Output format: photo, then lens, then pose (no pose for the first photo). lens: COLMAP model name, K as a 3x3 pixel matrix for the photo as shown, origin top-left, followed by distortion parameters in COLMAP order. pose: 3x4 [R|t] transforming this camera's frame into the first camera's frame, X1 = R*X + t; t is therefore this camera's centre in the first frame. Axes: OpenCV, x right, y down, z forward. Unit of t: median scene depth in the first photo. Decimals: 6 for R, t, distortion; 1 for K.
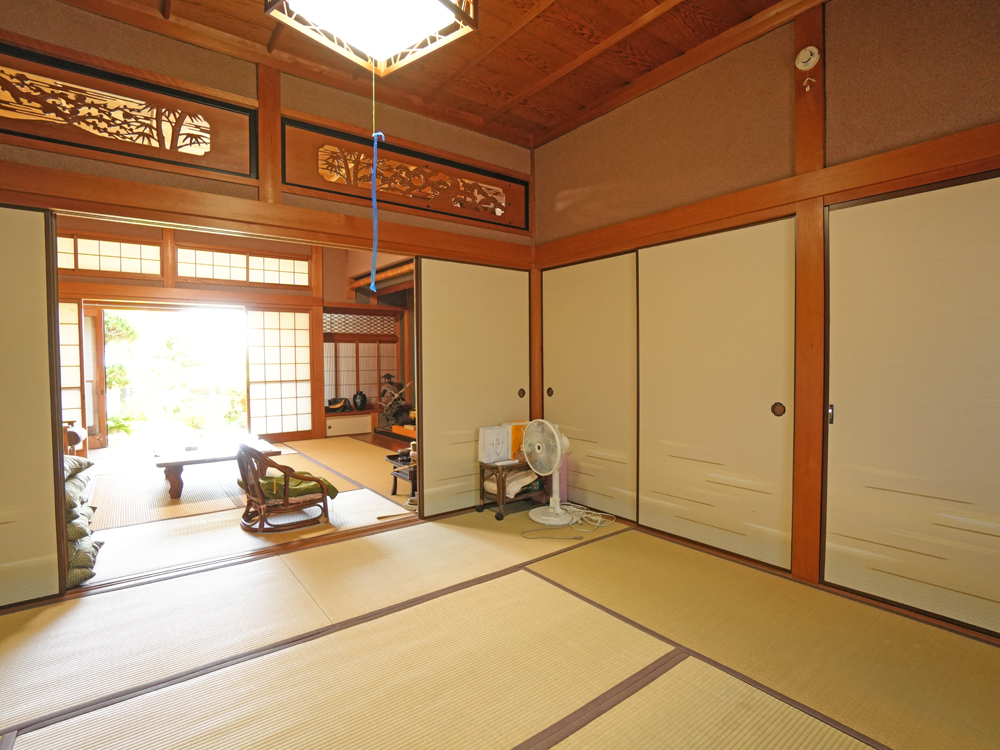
lens RADIAL K [[499.0, 0, 497.9], [0, 499.0, 370.9], [0, 0, 1]] dist [-0.052353, 0.012860]
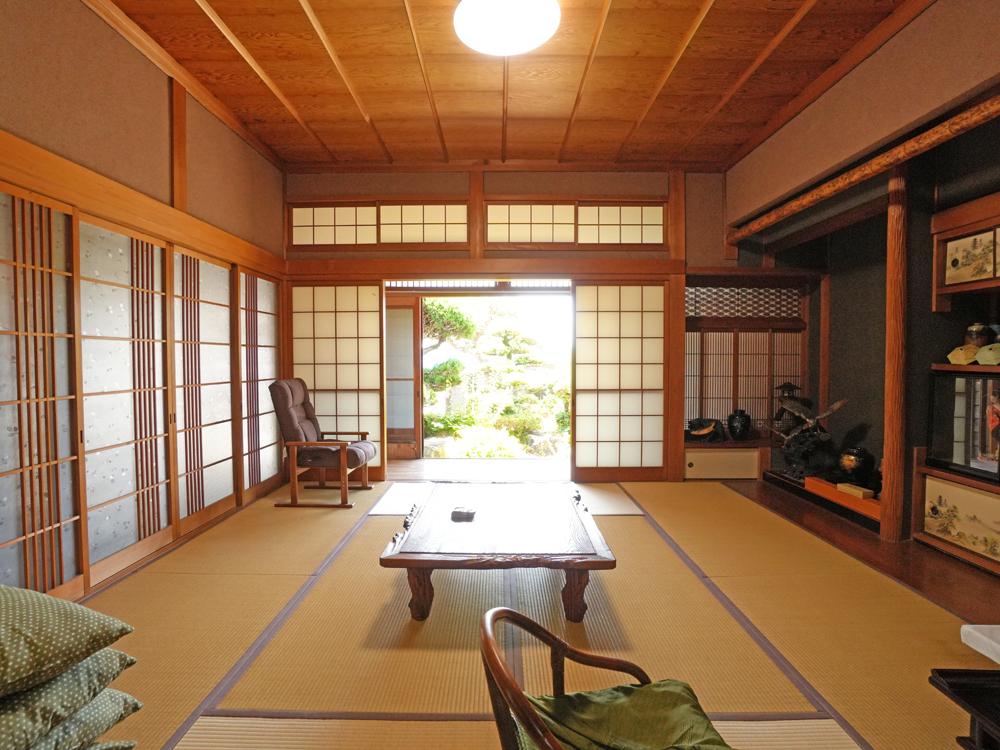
lens RADIAL K [[499.0, 0, 500.1], [0, 499.0, 373.5], [0, 0, 1]] dist [-0.052353, 0.012860]
pose [[0.797131, 0.025987, -0.603247, -0.155472], [-0.020677, 0.999662, 0.015742, -0.008292], [0.603452, -0.000076, 0.797399, 0.348948]]
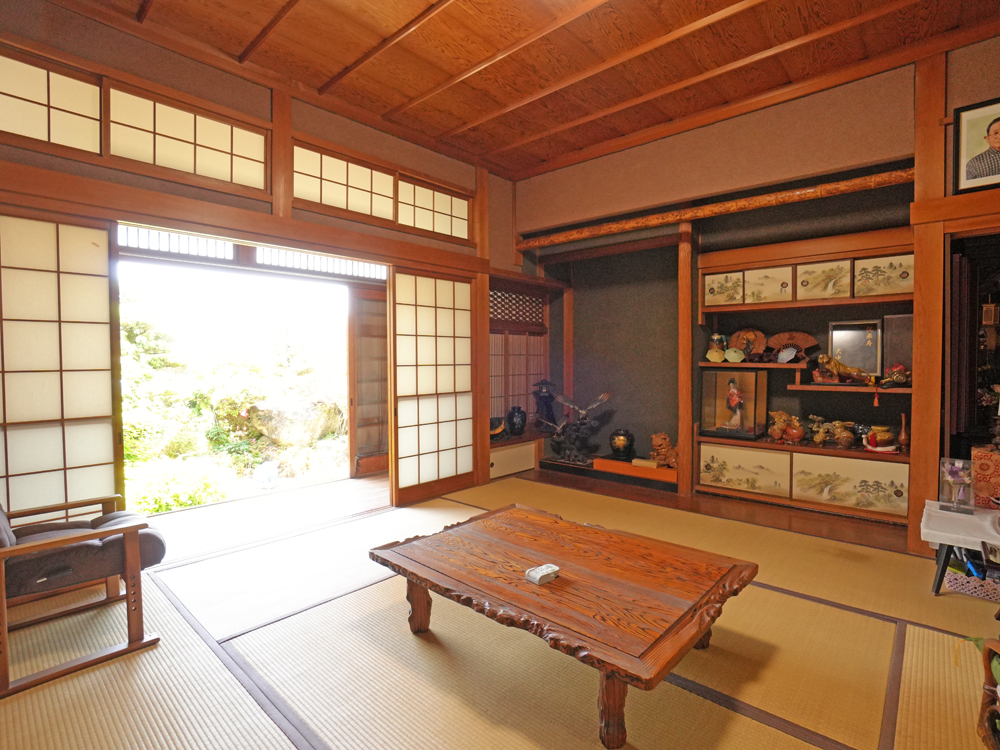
lens RADIAL K [[499.0, 0, 504.4], [0, 499.0, 373.7], [0, 0, 1]] dist [-0.052353, 0.012860]
pose [[0.981719, -0.001646, 0.190328, -0.448998], [0.000764, 0.999989, 0.004710, -0.006631], [-0.190334, -0.004478, 0.981709, 0.369145]]
